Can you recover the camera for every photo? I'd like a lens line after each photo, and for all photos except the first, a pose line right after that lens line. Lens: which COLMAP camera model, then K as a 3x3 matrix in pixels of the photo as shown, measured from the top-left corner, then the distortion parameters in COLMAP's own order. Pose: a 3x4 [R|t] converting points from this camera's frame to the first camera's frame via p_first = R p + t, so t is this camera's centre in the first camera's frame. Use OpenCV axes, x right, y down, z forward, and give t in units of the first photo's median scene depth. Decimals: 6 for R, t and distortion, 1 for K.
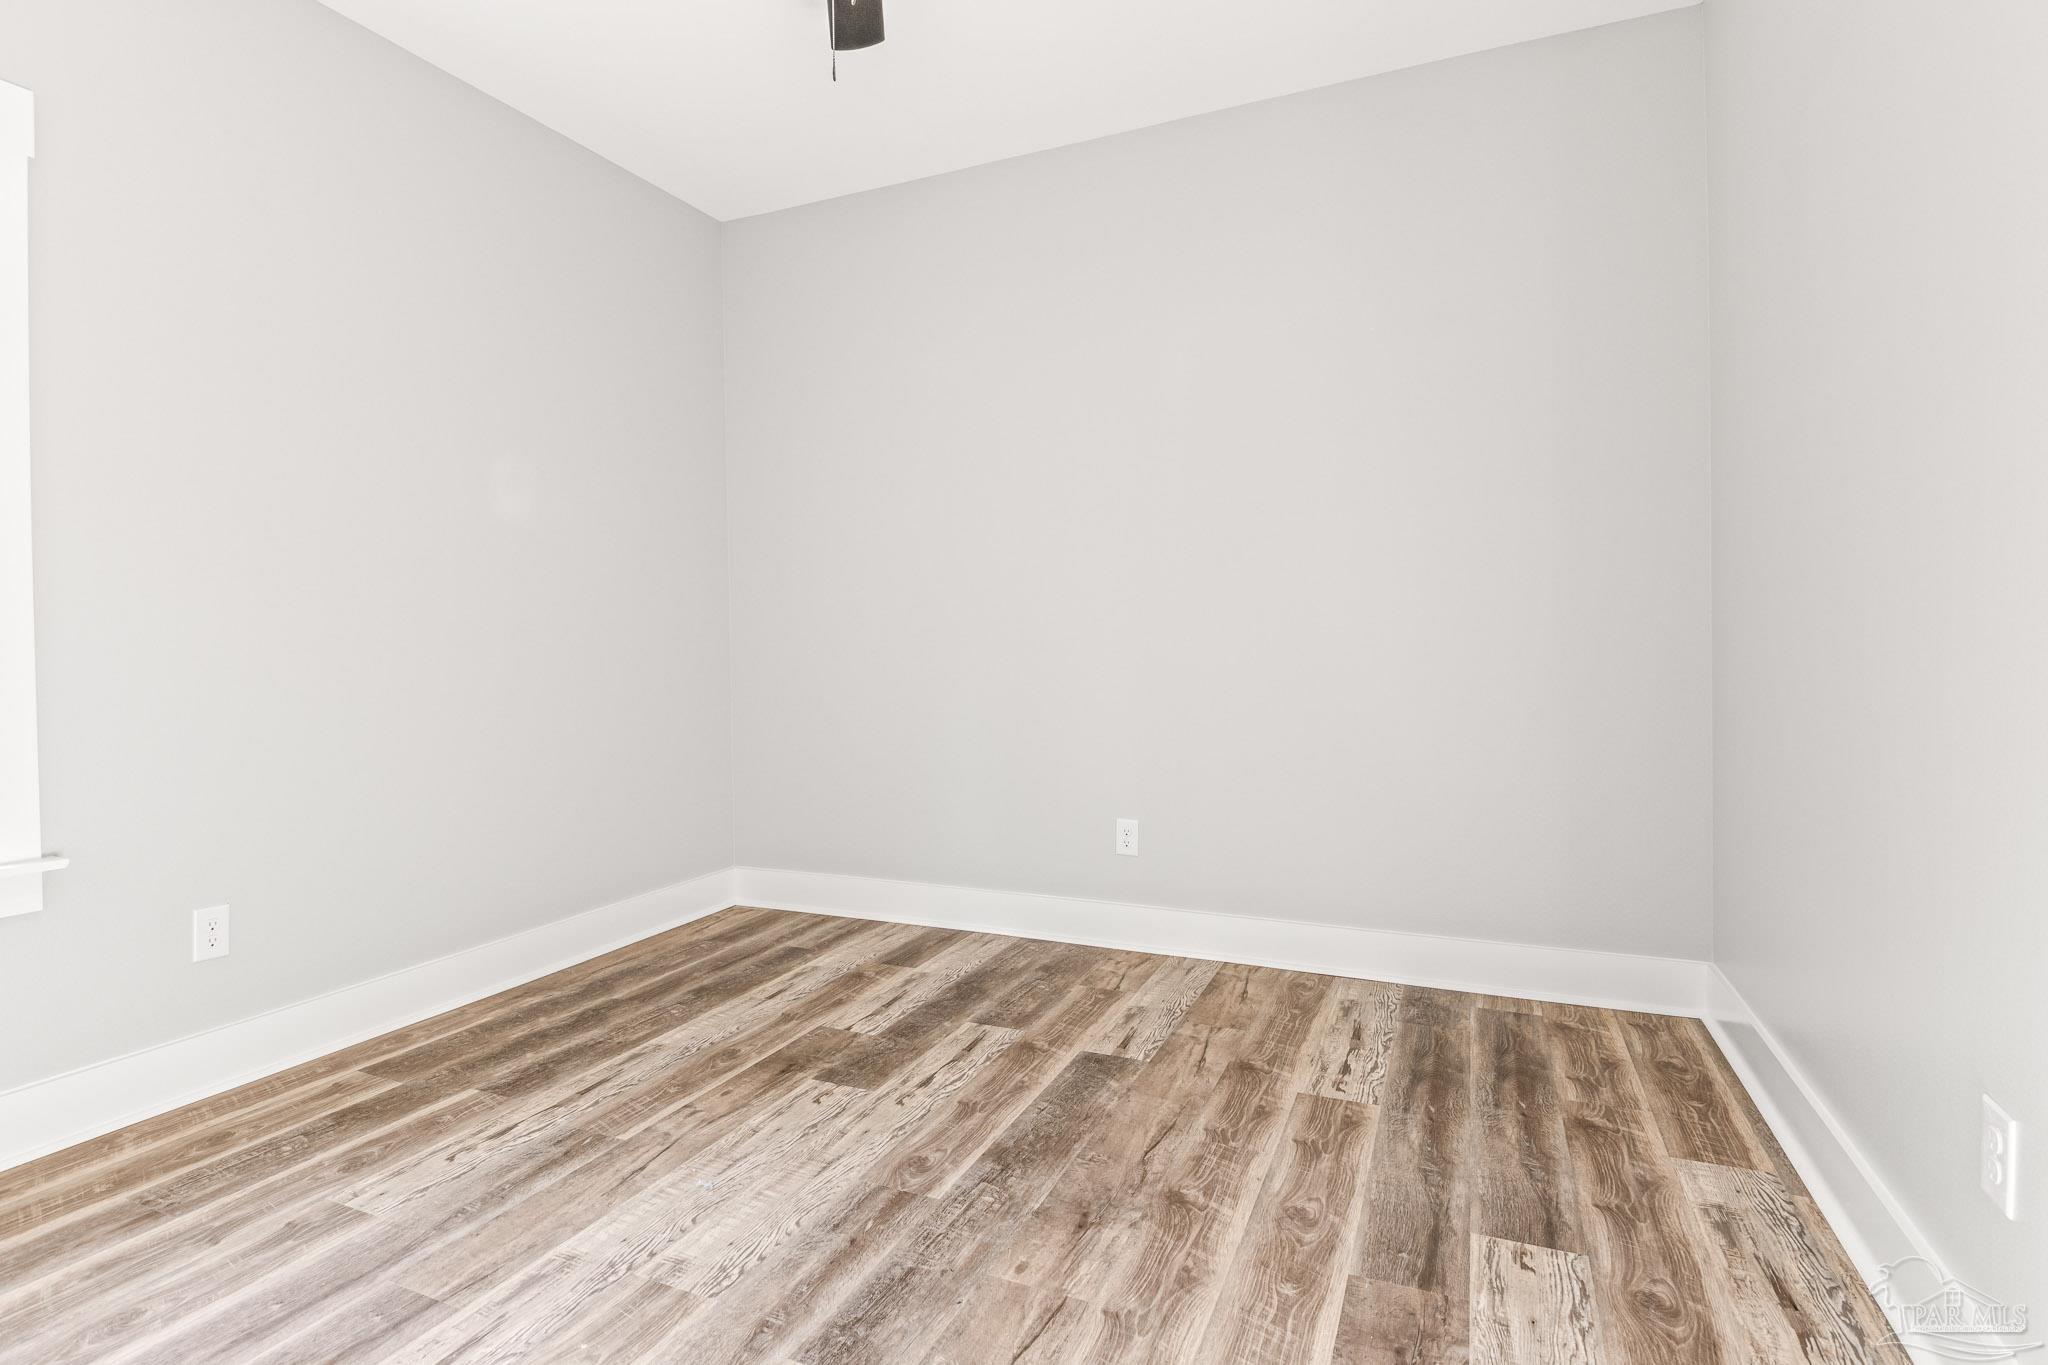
lens RADIAL K [[1012.7, 0, 1022.9], [0, 1012.7, 646.8], [0, 0, 1]] dist [0.002084, -0.015843]
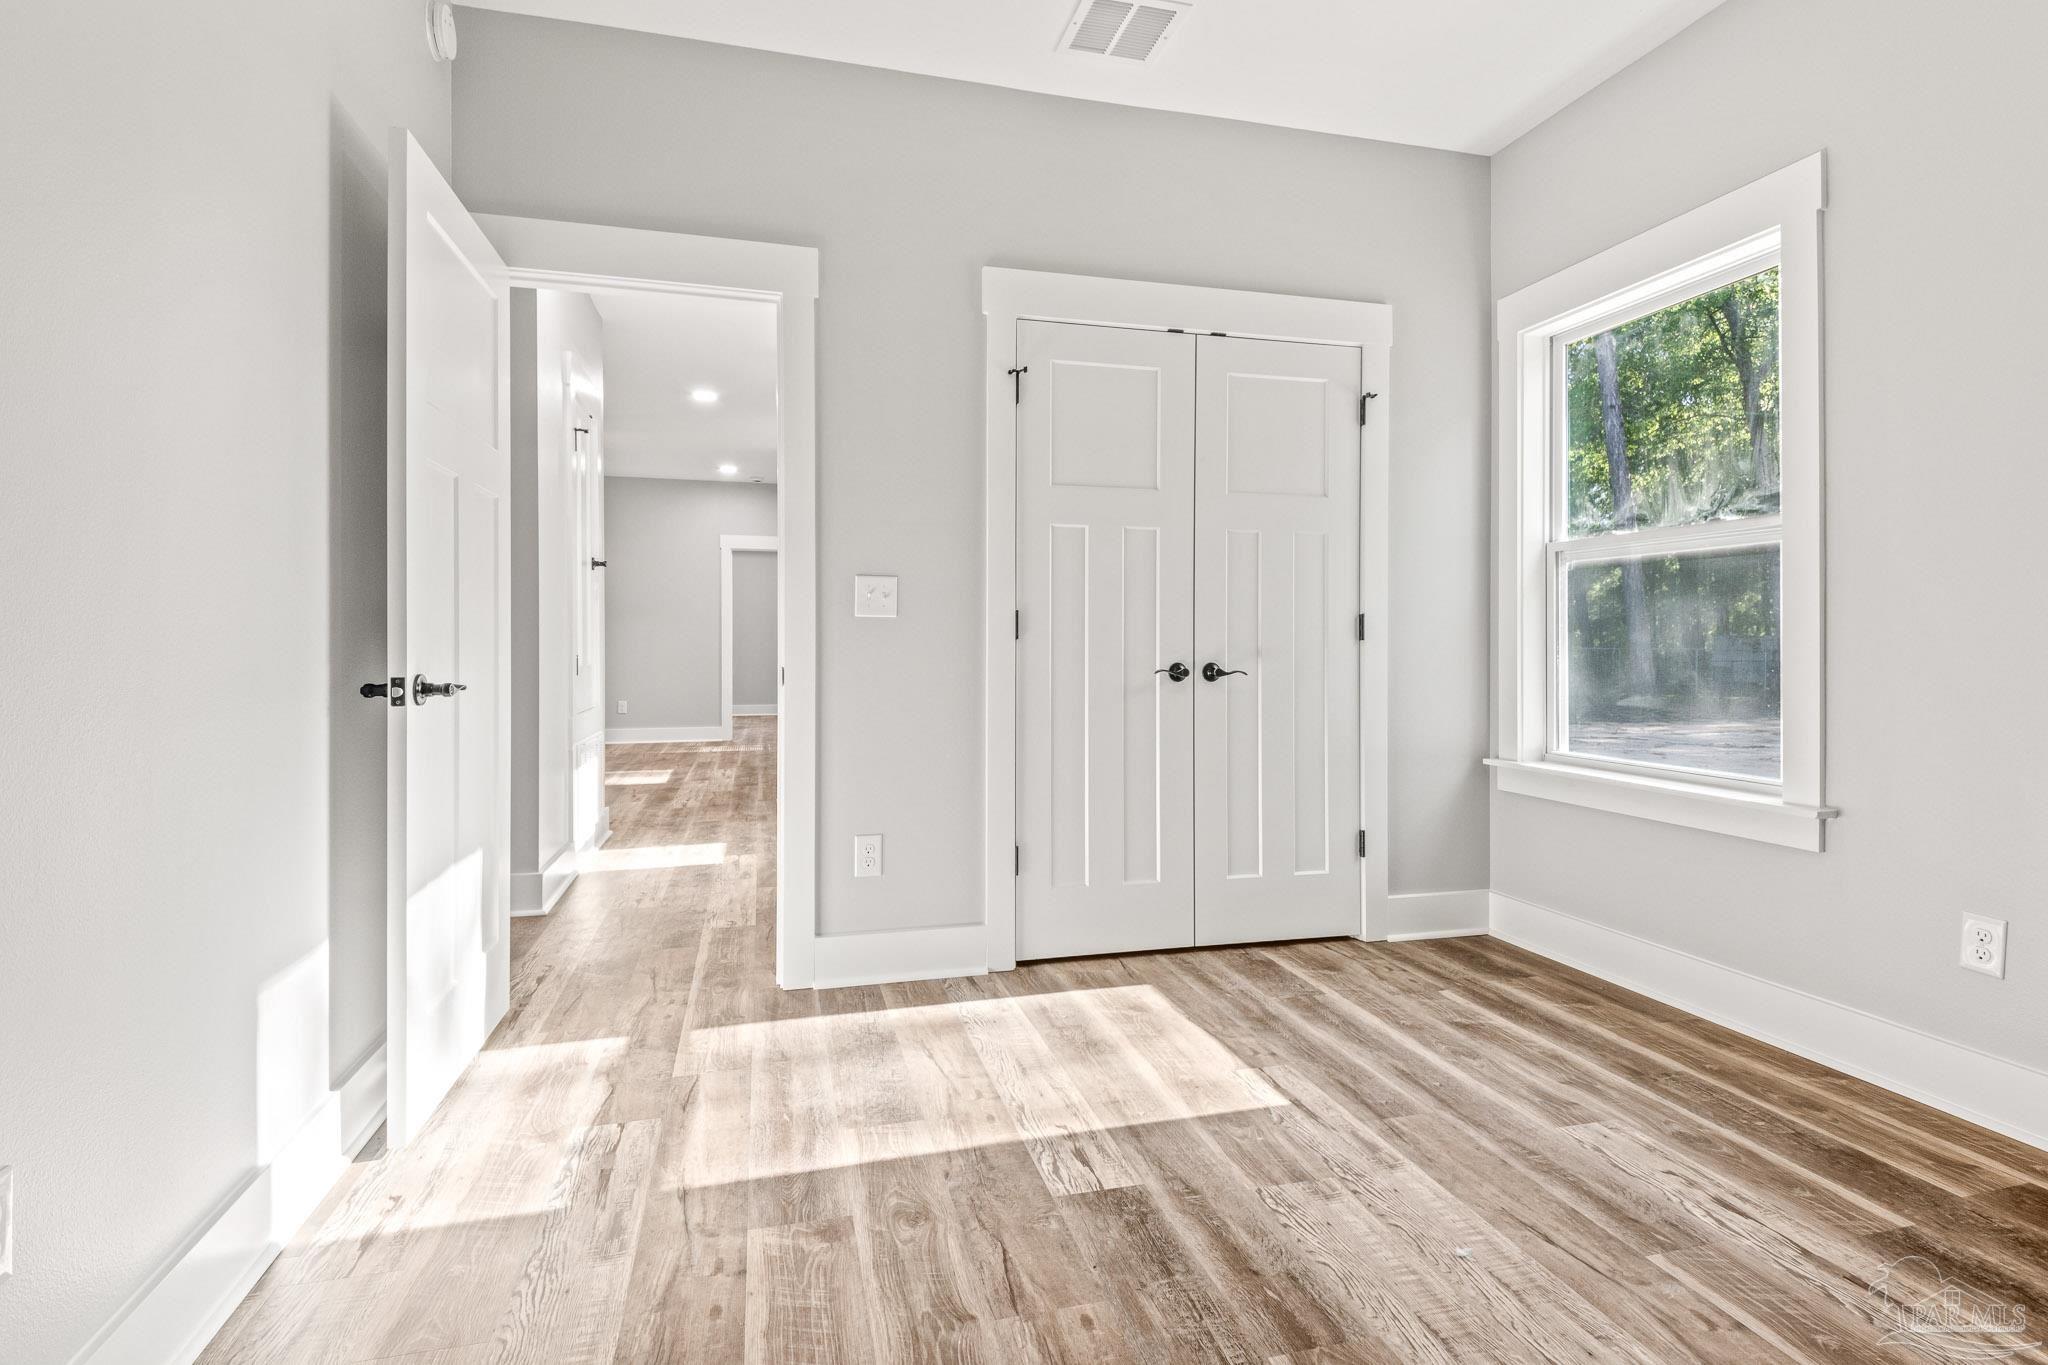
lens RADIAL K [[971.5, 0, 1010.5], [0, 971.5, 655.2], [0, 0, 1]] dist [0.013901, -0.012635]
pose [[-0.785355, 0.023109, -0.618614, 0.522811], [0.013103, 0.999700, 0.020710, -0.004765], [0.618907, 0.008159, -0.785422, 1.474815]]
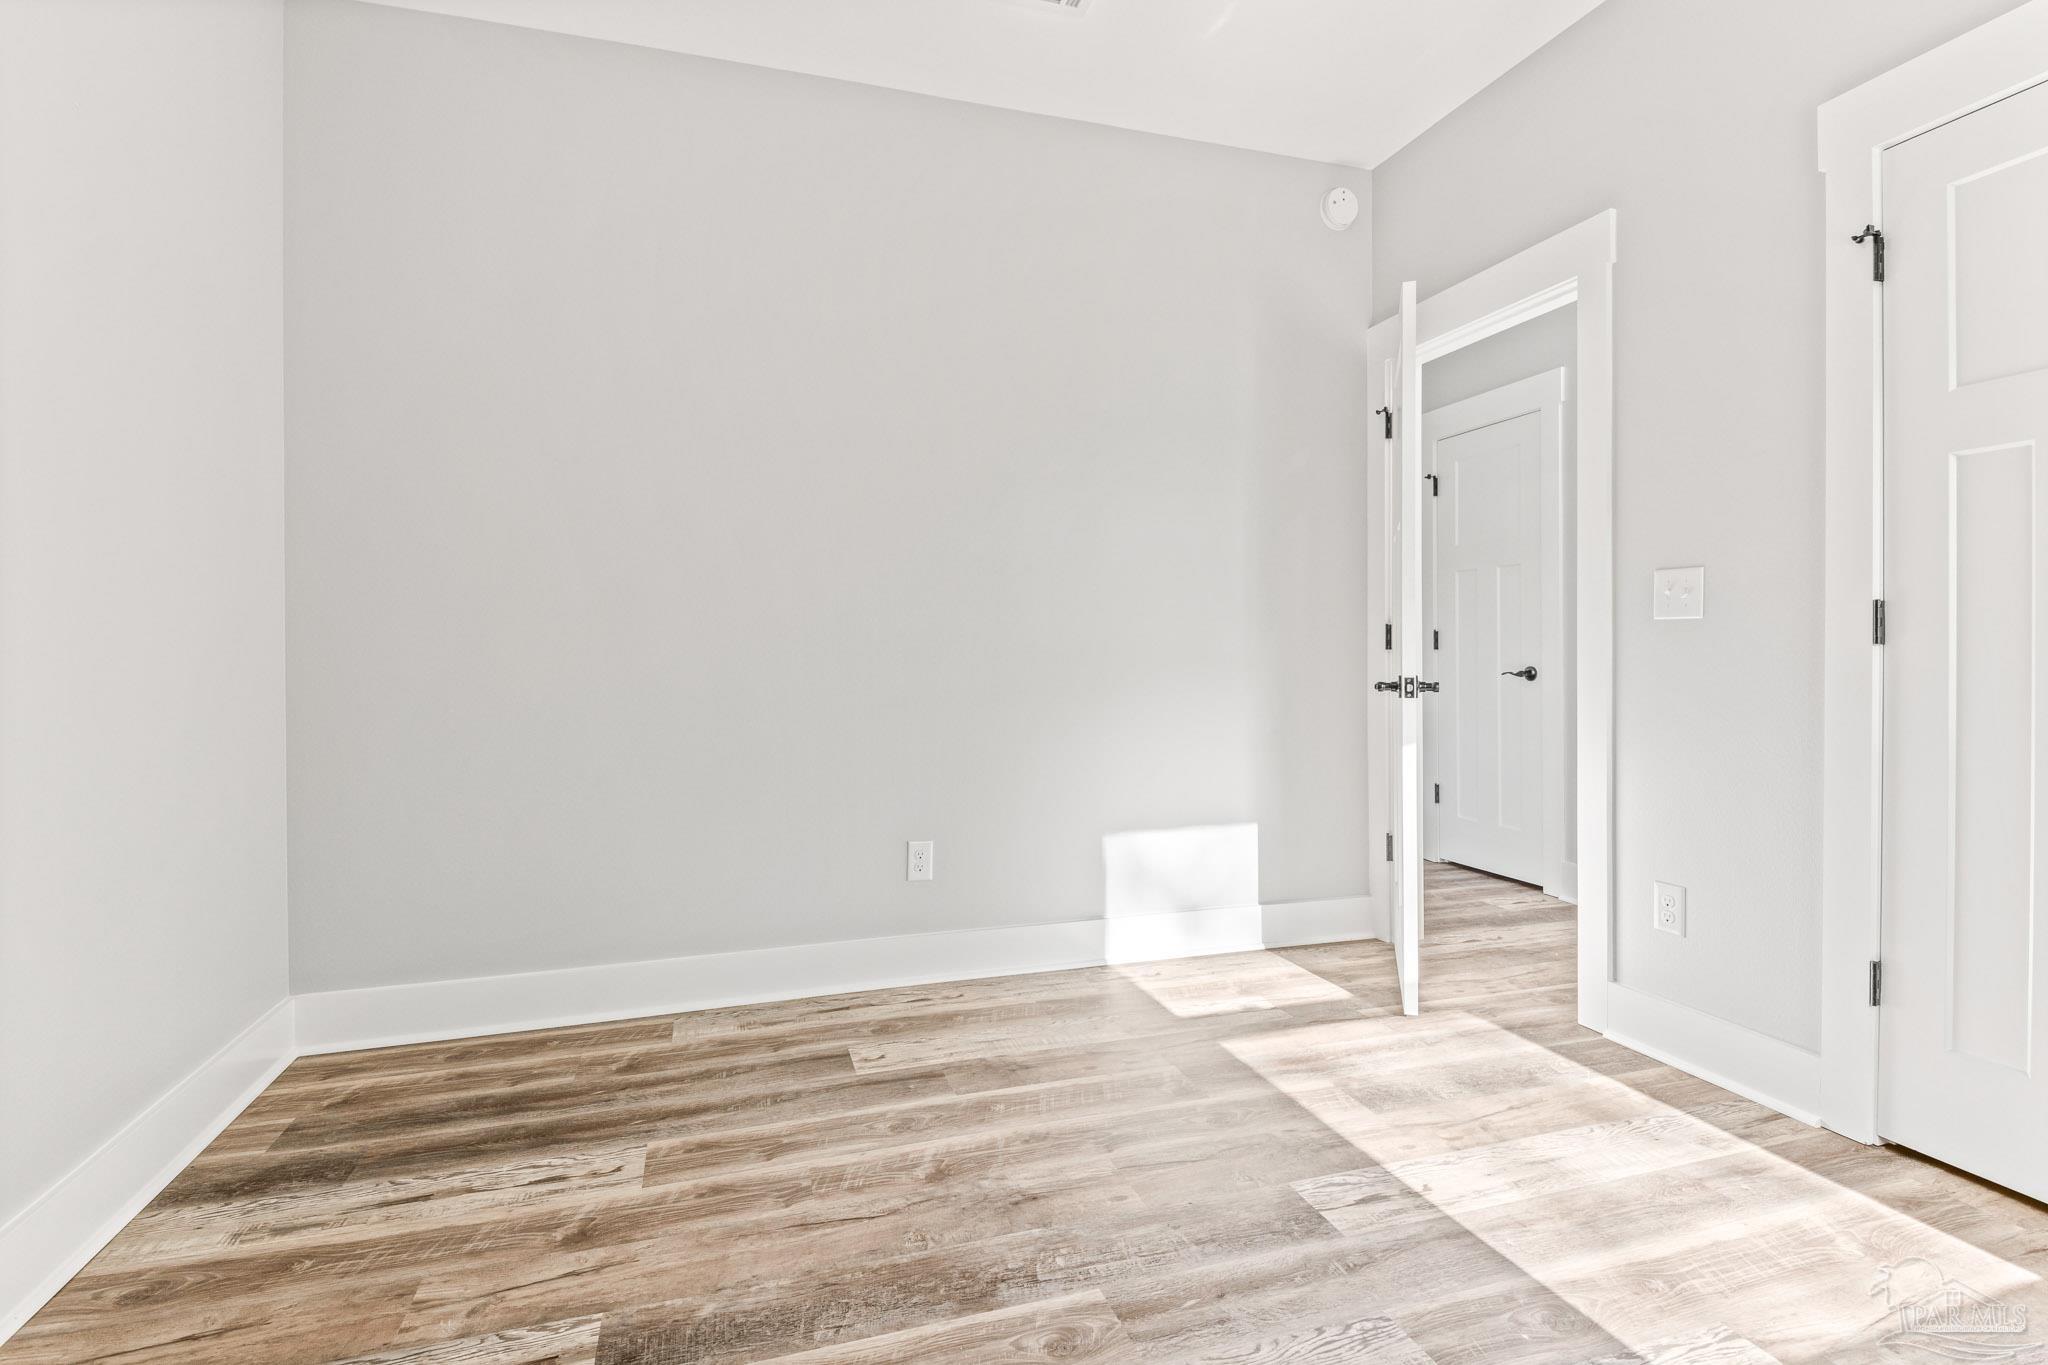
lens RADIAL K [[971.5, 0, 1010.5], [0, 971.5, 655.2], [0, 0, 1]] dist [0.013901, -0.012635]
pose [[-0.657250, 0.013788, 0.753547, -0.673044], [0.010358, 0.999903, -0.009262, 0.015375], [-0.753601, 0.001718, -0.657329, 1.621189]]
